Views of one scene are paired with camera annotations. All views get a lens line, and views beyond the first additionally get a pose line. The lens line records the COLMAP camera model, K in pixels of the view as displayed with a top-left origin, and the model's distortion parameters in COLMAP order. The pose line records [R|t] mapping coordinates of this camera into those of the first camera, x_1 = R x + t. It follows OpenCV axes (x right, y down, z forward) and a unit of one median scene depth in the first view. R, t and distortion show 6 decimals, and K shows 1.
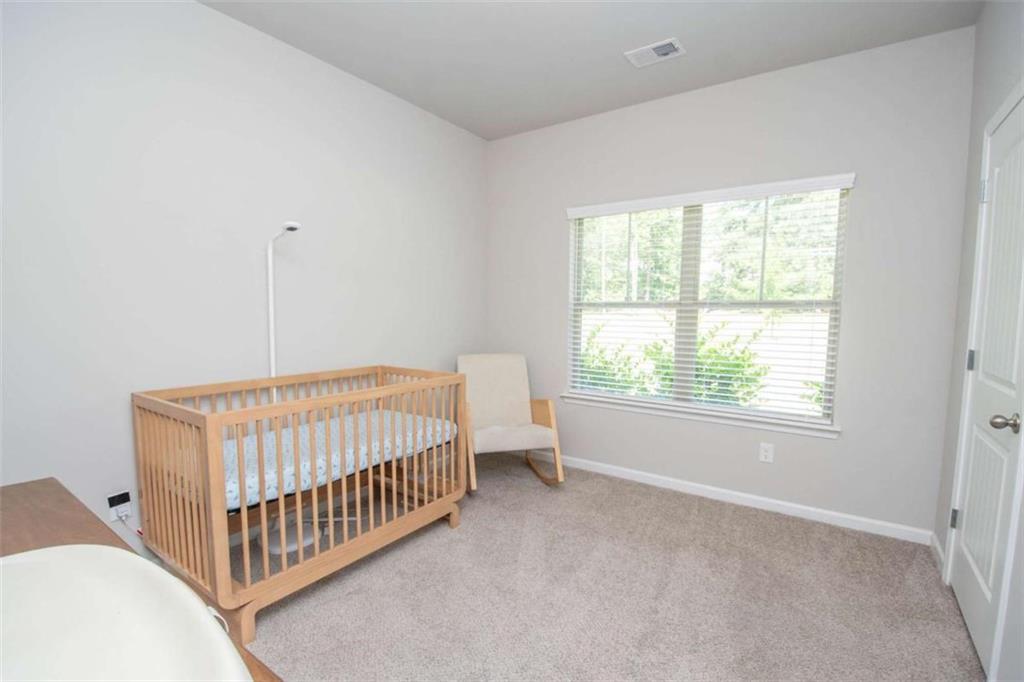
lens RADIAL K [[461.7, 0, 512.0], [0, 461.7, 341.0], [0, 0, 1]] dist [0.000405, -0.014460]
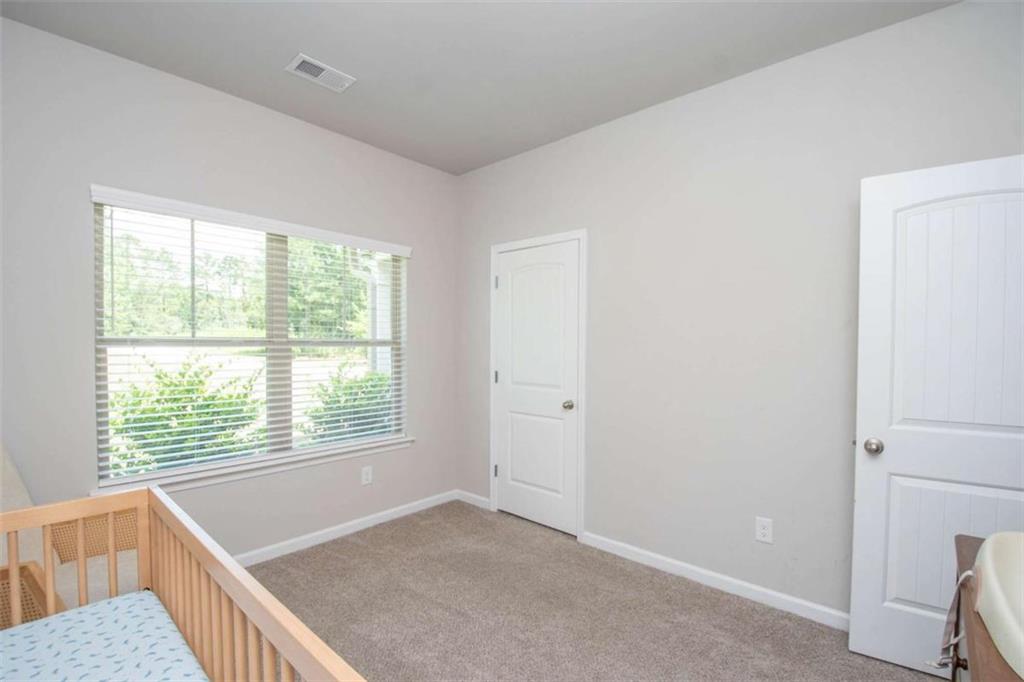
lens RADIAL K [[461.7, 0, 512.0], [0, 461.7, 341.0], [0, 0, 1]] dist [0.000405, -0.014460]
pose [[0.112461, -0.000467, 0.993656, -0.494751], [0.056262, 0.998399, -0.005898, -0.054406], [-0.992062, 0.056569, 0.112307, 0.477153]]
